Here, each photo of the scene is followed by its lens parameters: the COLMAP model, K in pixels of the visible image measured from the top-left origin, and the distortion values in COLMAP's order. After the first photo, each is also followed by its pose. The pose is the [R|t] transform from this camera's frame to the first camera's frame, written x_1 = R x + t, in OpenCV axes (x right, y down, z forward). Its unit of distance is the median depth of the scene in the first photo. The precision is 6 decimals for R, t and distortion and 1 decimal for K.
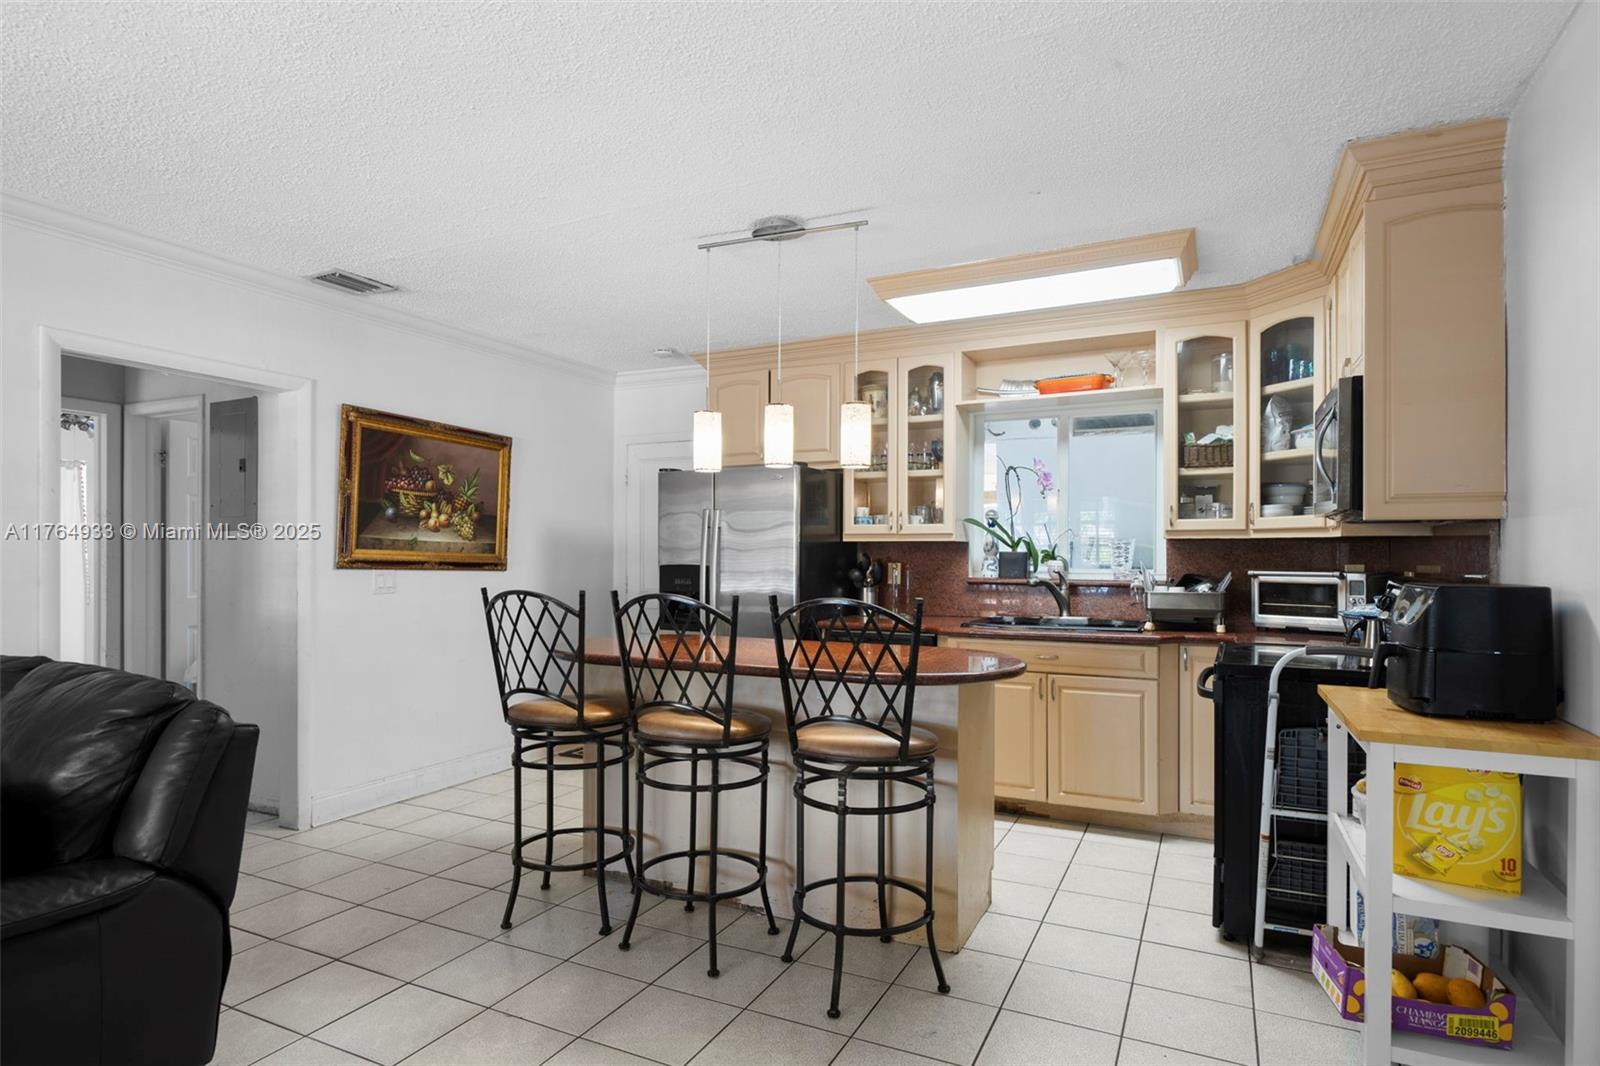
lens RADIAL K [[891.9, 0, 797.4], [0, 891.9, 555.6], [0, 0, 1]] dist [0.028181, 0.000338]
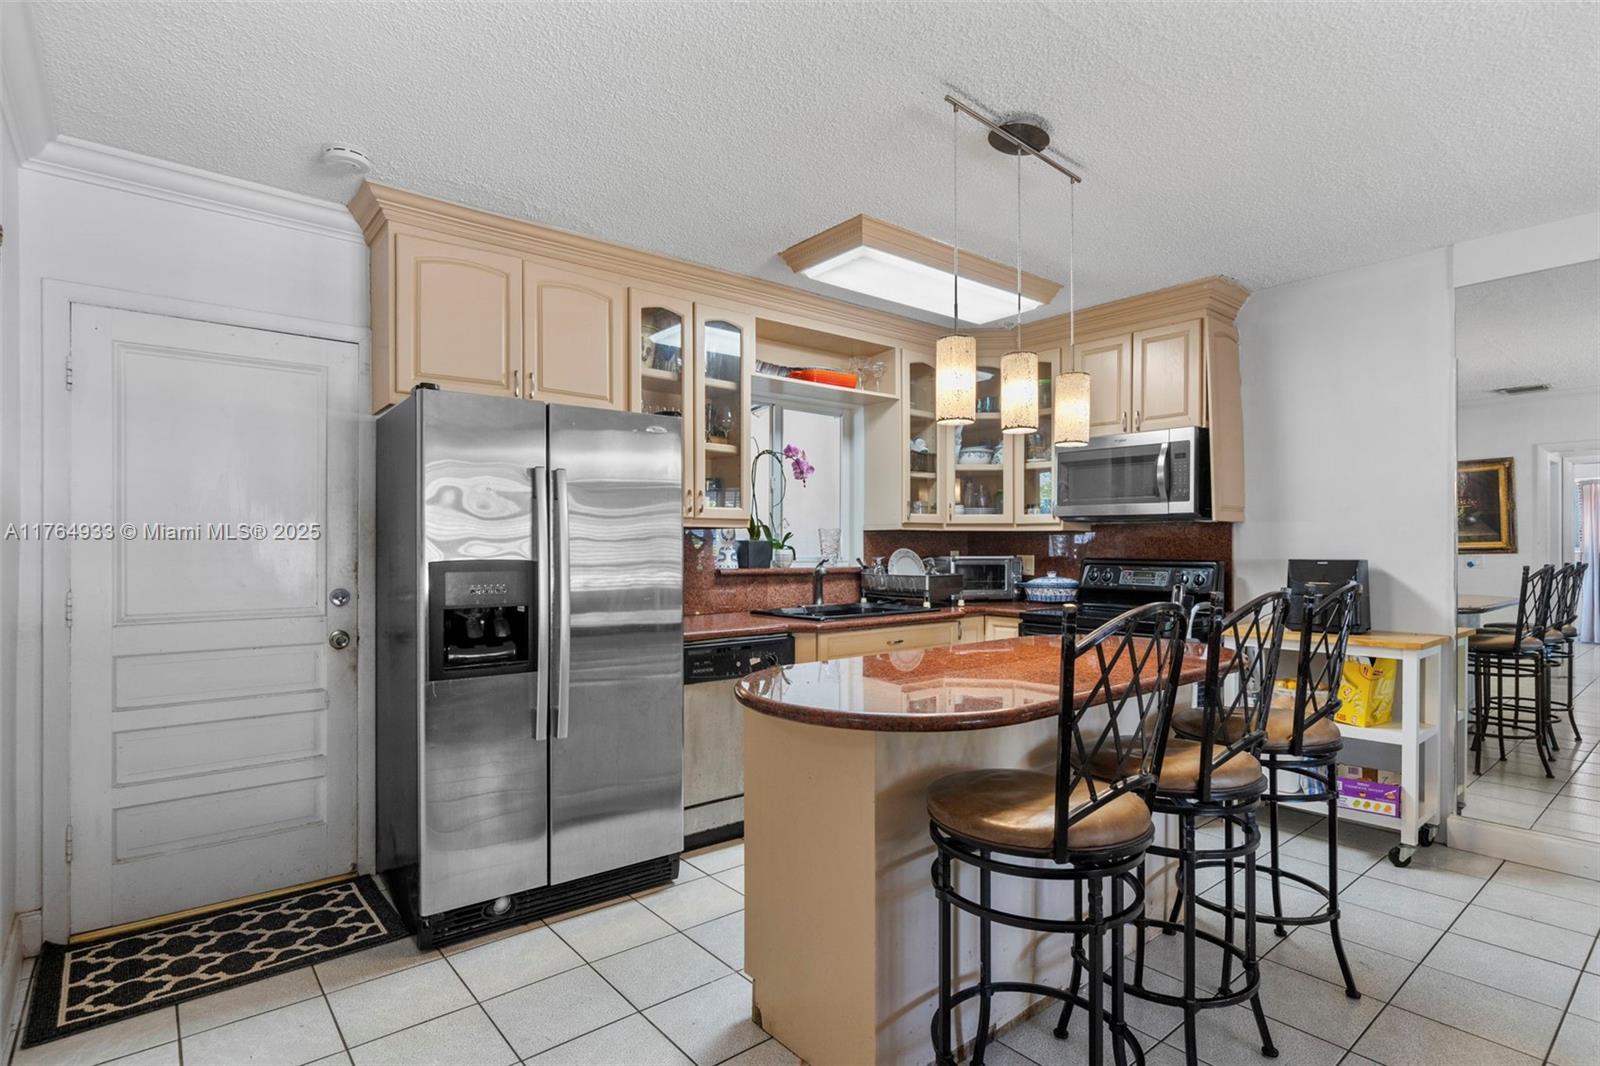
lens RADIAL K [[782.7, 0, 800.0], [0, 782.7, 533.0], [0, 0, 1]] dist [-0.001584, -0.000080]
pose [[0.424204, 0.008068, 0.905531, -0.570776], [-0.002852, 0.999967, -0.007574, -0.006741], [-0.905562, 0.000630, 0.424213, 0.696864]]
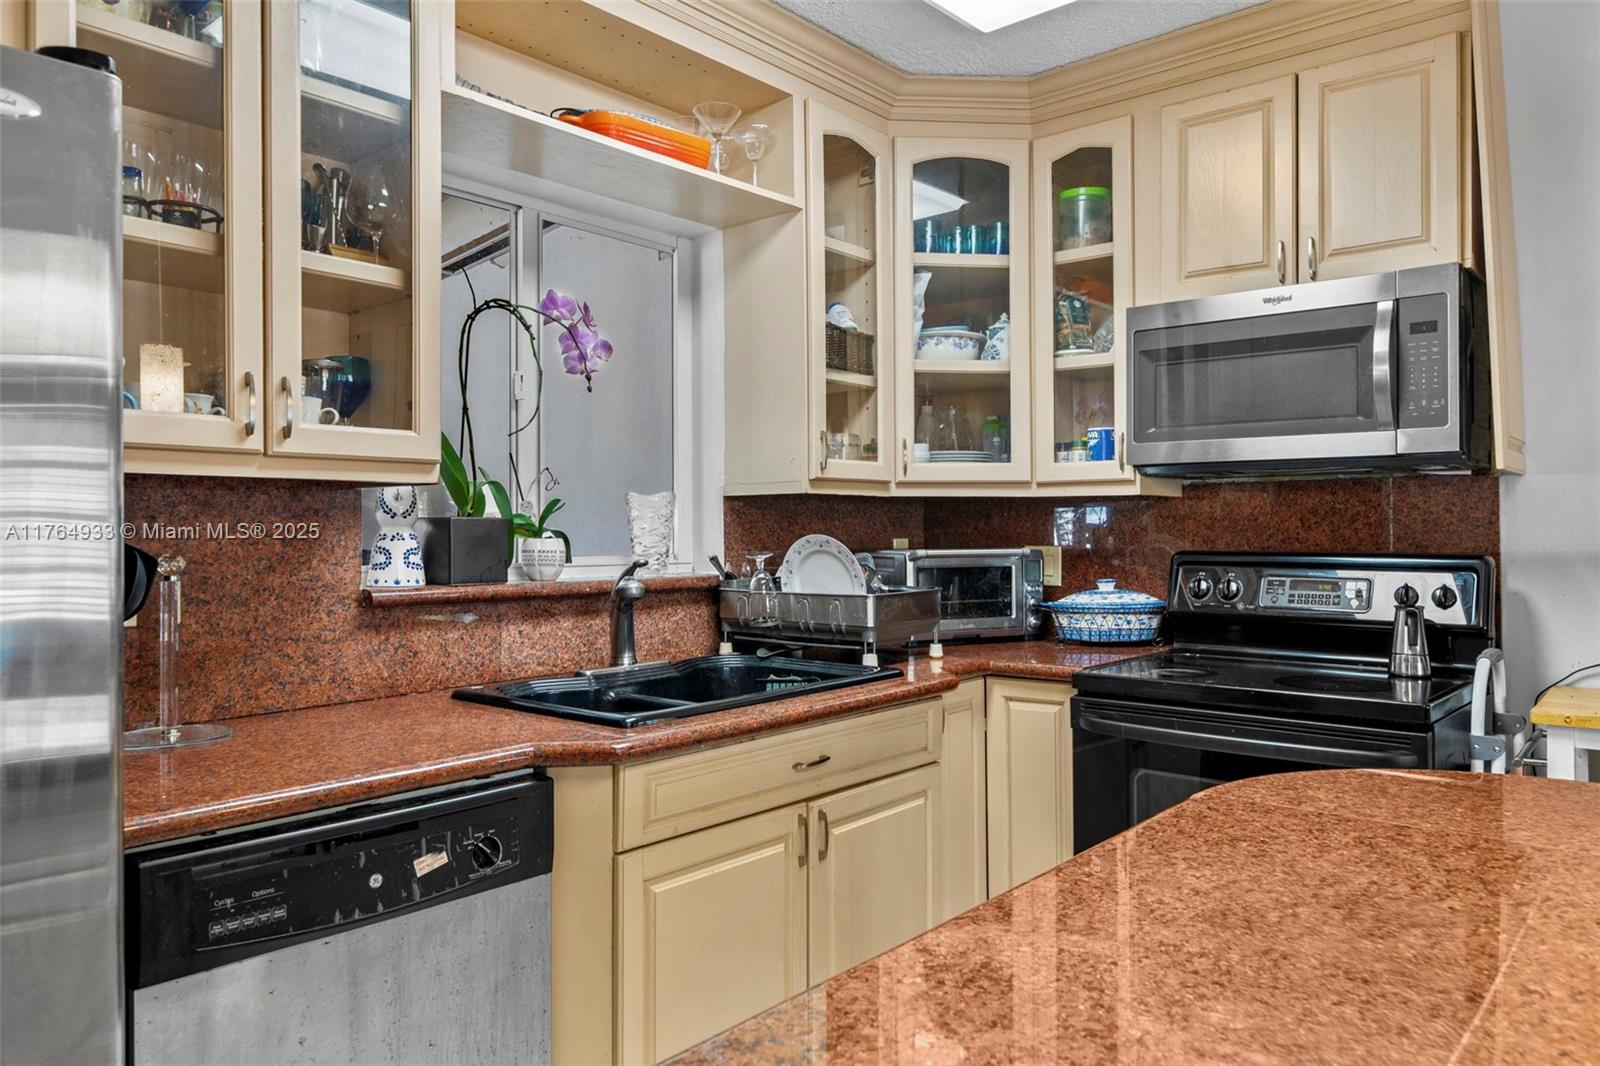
lens RADIAL K [[1083.5, 0, 800.0], [0, 1083.5, 533.0], [0, 0, 1]] dist [0.005225, 0.000618]
pose [[0.263179, -0.010757, 0.964687, -0.213097], [0.001897, 0.999942, 0.010633, -0.002393], [-0.964745, -0.000968, 0.263184, 0.845645]]
